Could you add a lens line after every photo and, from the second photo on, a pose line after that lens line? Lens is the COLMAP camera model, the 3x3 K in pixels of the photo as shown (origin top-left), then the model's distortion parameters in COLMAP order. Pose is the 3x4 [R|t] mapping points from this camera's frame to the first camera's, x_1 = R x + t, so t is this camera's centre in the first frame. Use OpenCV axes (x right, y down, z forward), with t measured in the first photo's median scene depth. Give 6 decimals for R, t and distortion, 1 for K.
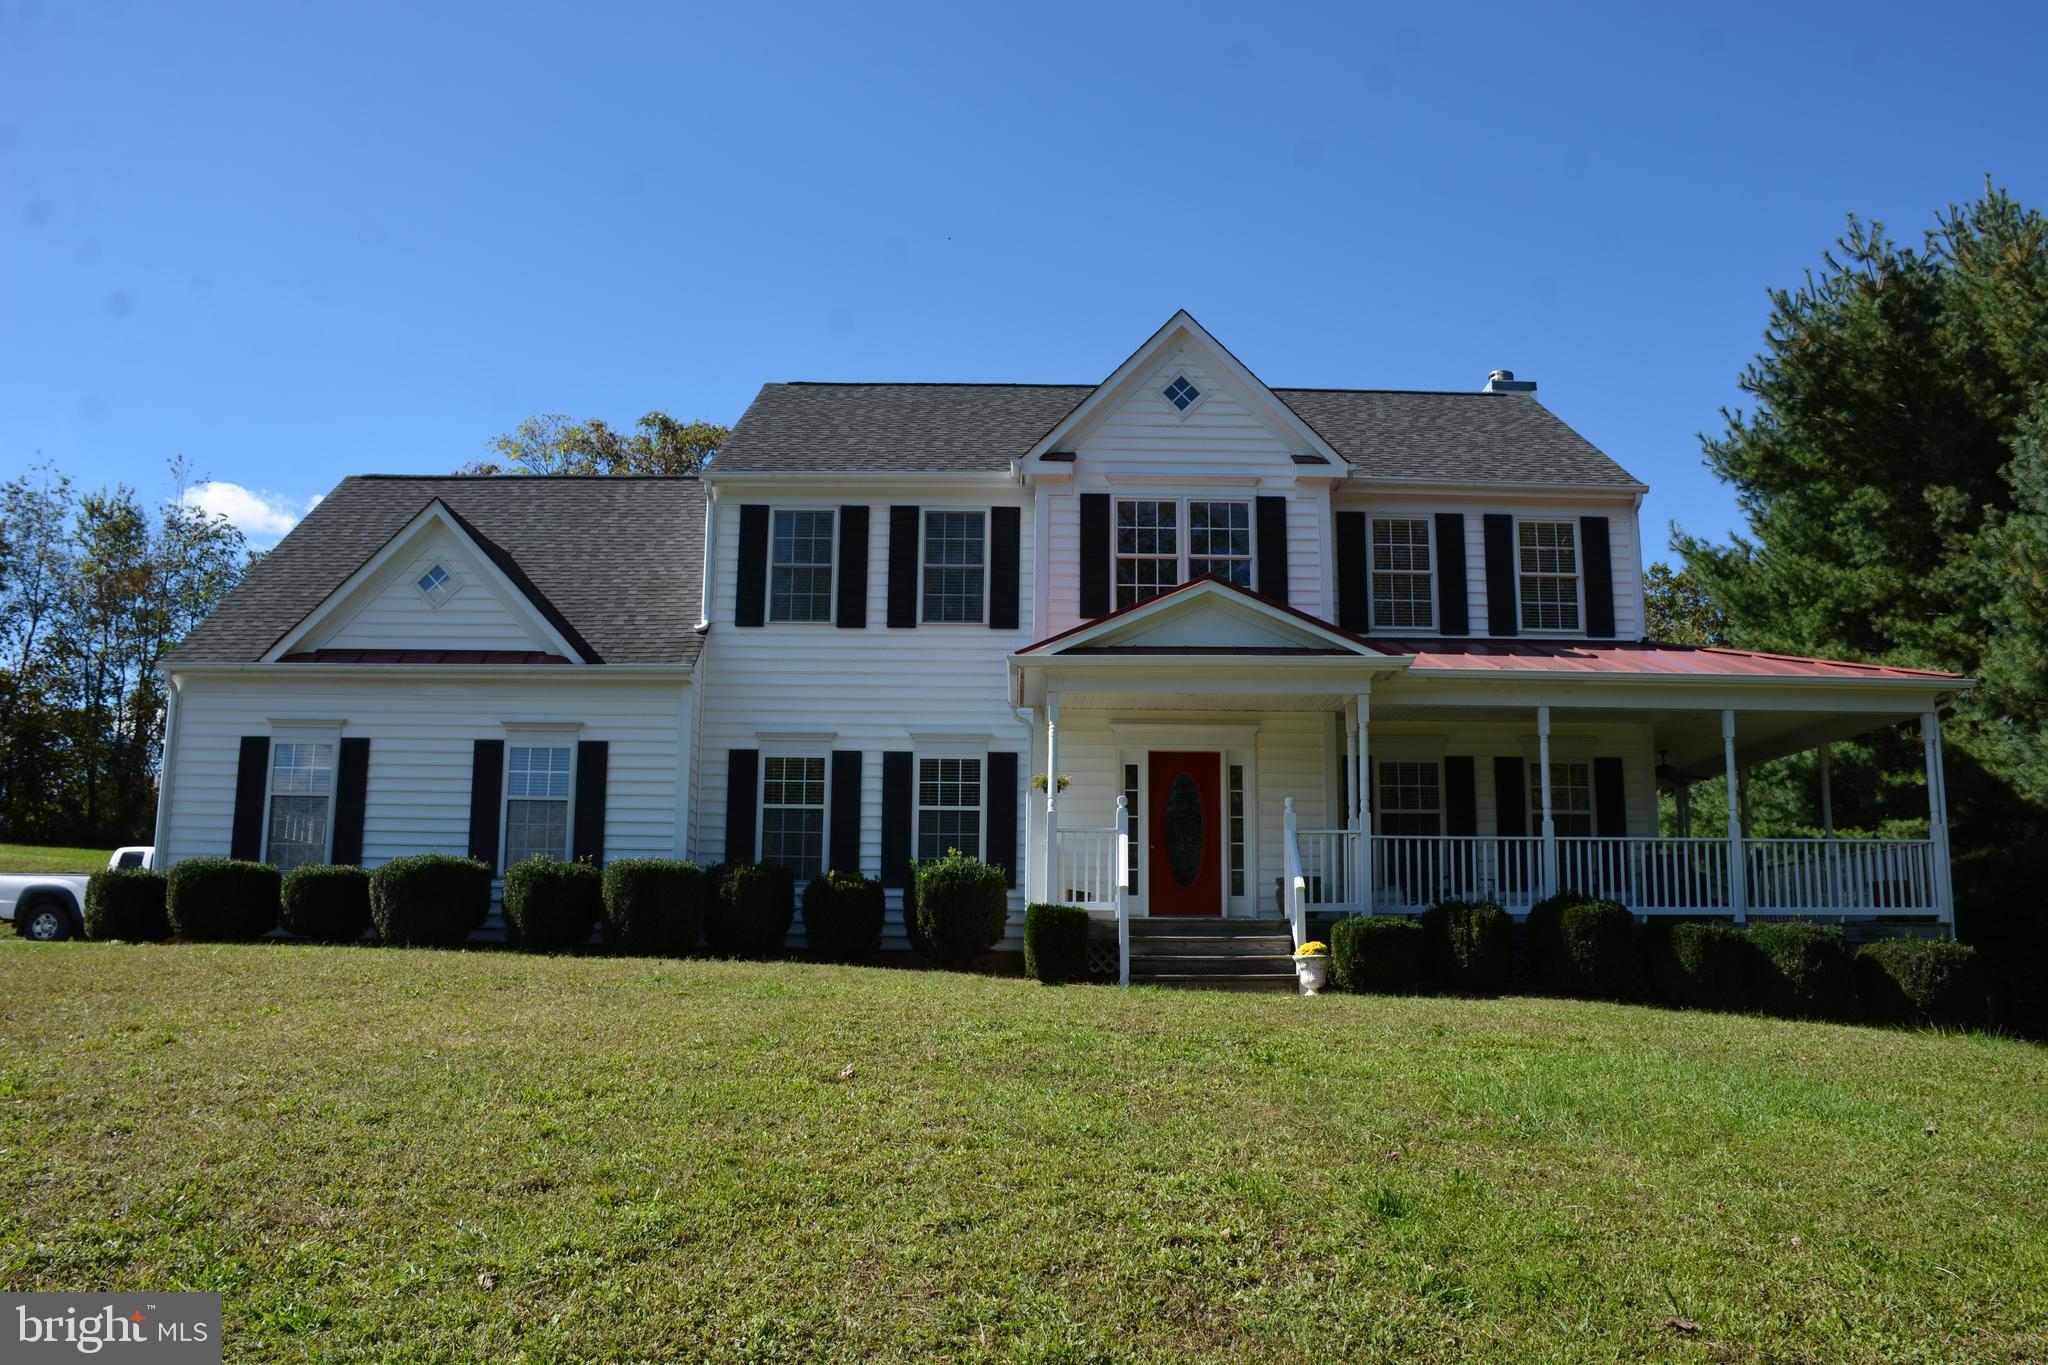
lens RADIAL K [[1603.0, 0, 1019.8], [0, 1603.0, 695.5], [0, 0, 1]] dist [-0.116522, 0.010080]
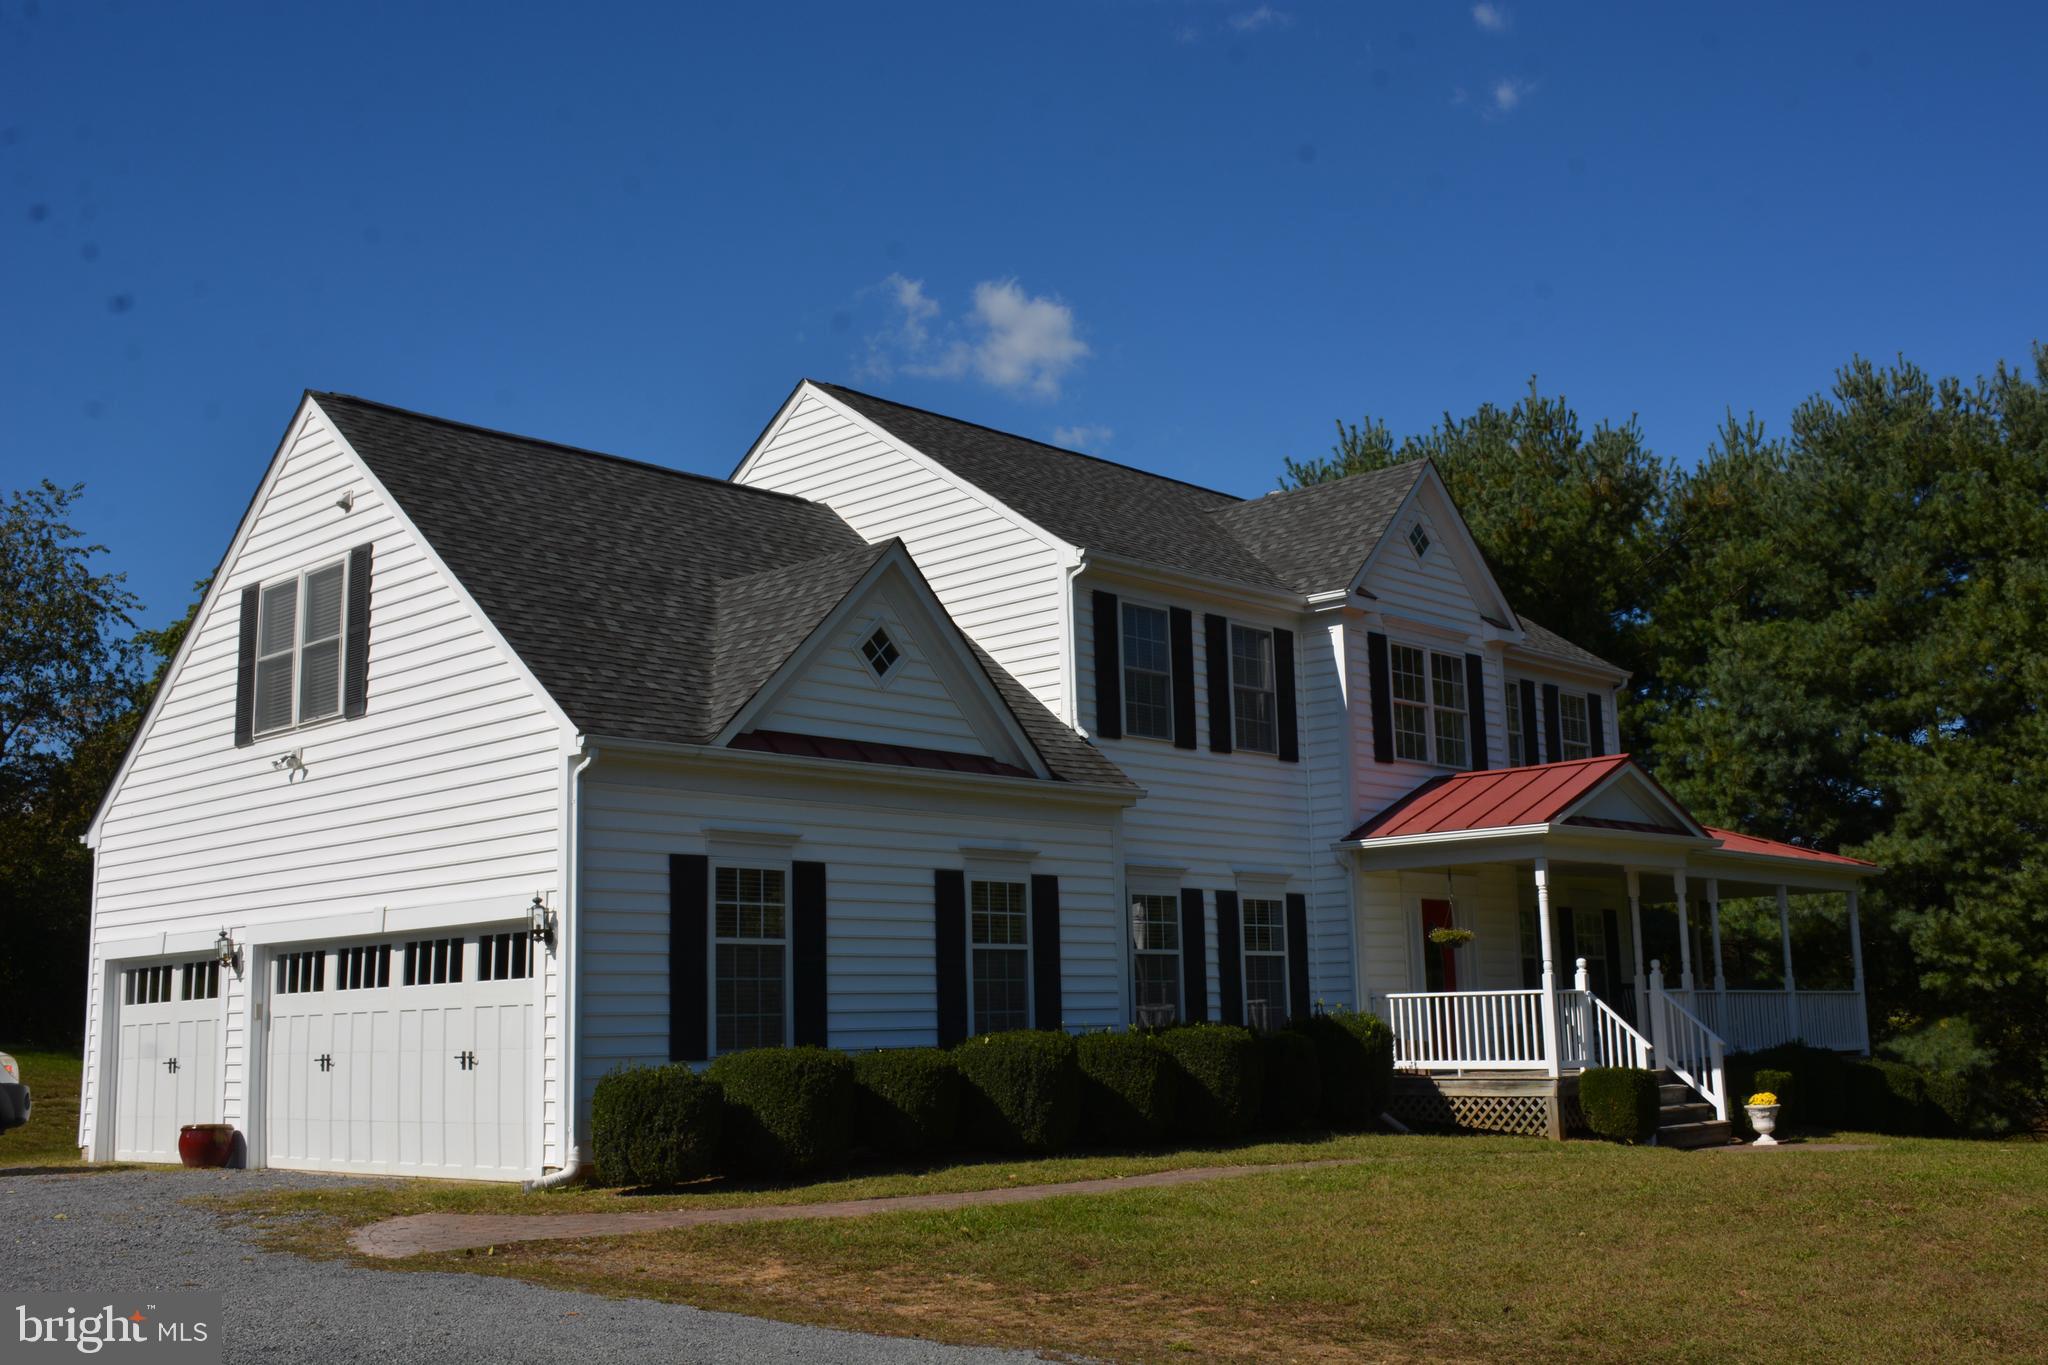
lens RADIAL K [[2034.7, 0, 1024.0], [0, 2034.7, 682.5], [0, 0, 1]] dist [-0.008496, 0.001237]
pose [[0.693095, 0.094794, 0.714586, -1.023983], [-0.094984, 0.994682, -0.039823, -0.026308], [-0.714561, -0.040273, 0.698413, 0.289542]]
